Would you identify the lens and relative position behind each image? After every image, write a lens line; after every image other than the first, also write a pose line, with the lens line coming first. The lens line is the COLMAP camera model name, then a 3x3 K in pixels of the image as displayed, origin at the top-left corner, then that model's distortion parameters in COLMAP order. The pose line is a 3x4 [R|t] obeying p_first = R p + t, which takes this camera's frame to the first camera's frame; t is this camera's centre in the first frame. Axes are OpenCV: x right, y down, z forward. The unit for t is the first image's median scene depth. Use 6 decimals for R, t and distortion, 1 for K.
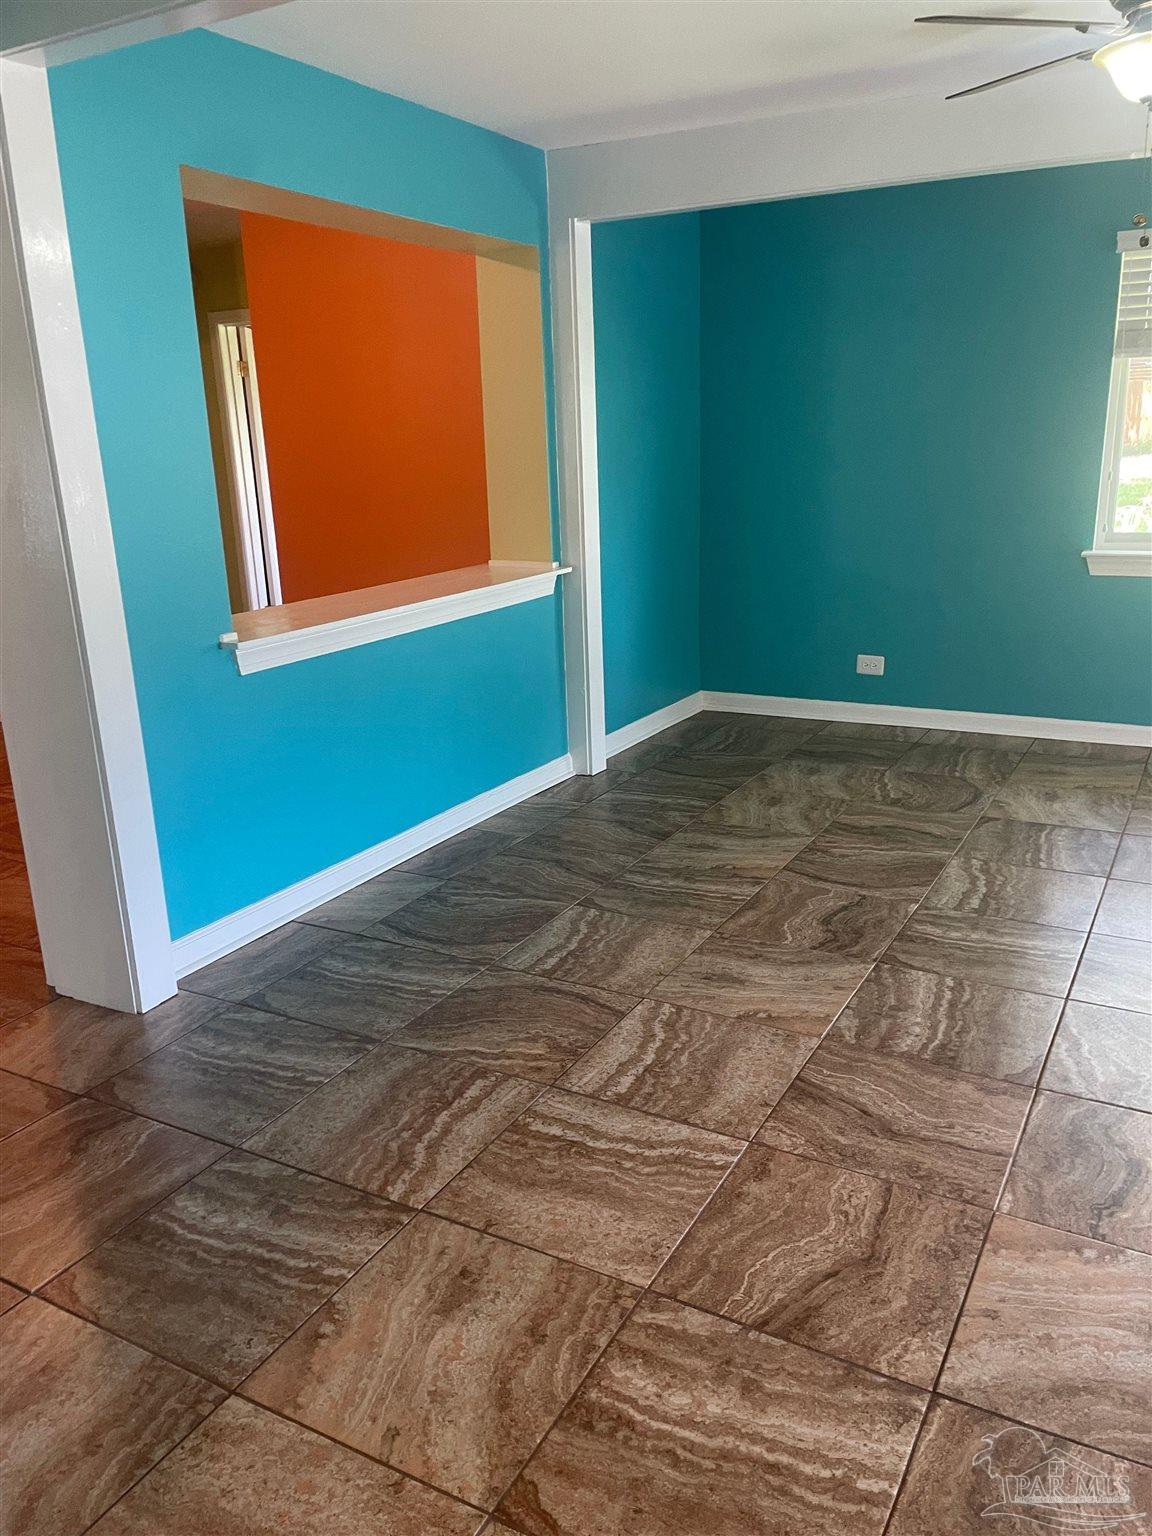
lens RADIAL K [[1158.4, 0, 588.2], [0, 1158.4, 776.6], [0, 0, 1]] dist [0.092783, -0.120297]
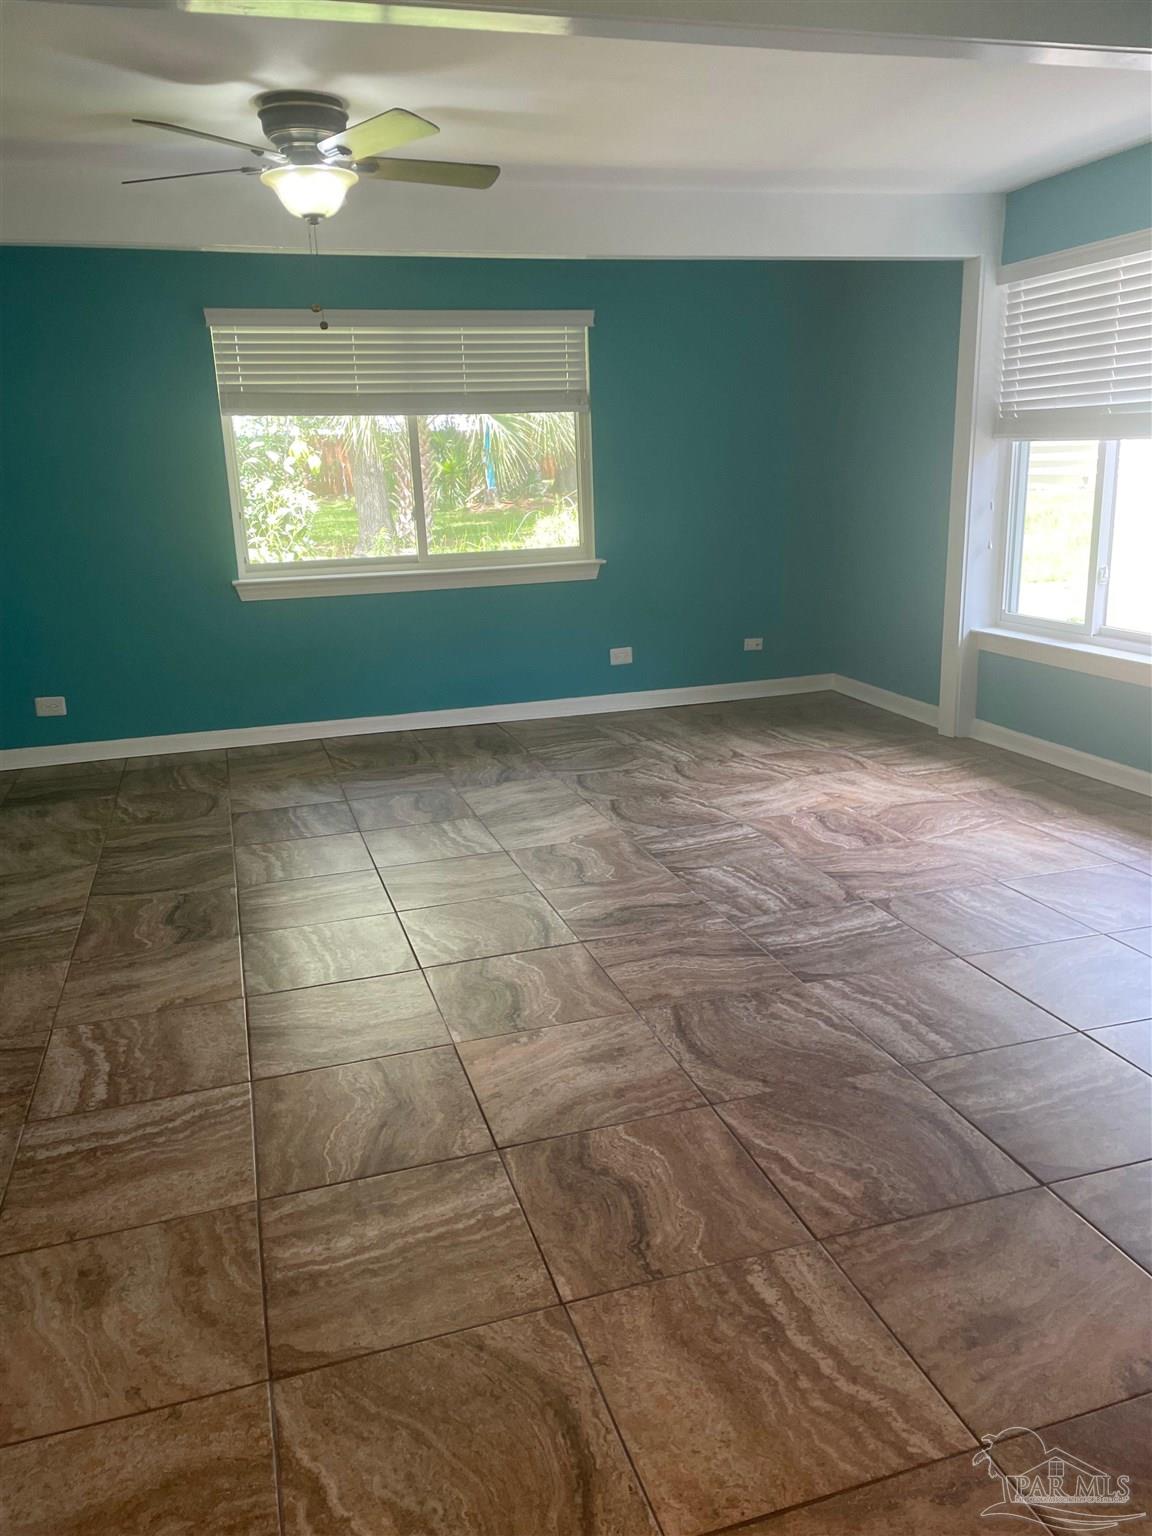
lens RADIAL K [[1158.4, 0, 588.2], [0, 1158.4, 776.6], [0, 0, 1]] dist [0.092783, -0.120297]
pose [[0.687444, -0.184219, 0.702484, -0.384607], [0.216738, 0.975253, 0.043652, 0.044871], [-0.693142, 0.122247, 0.710359, -0.073778]]
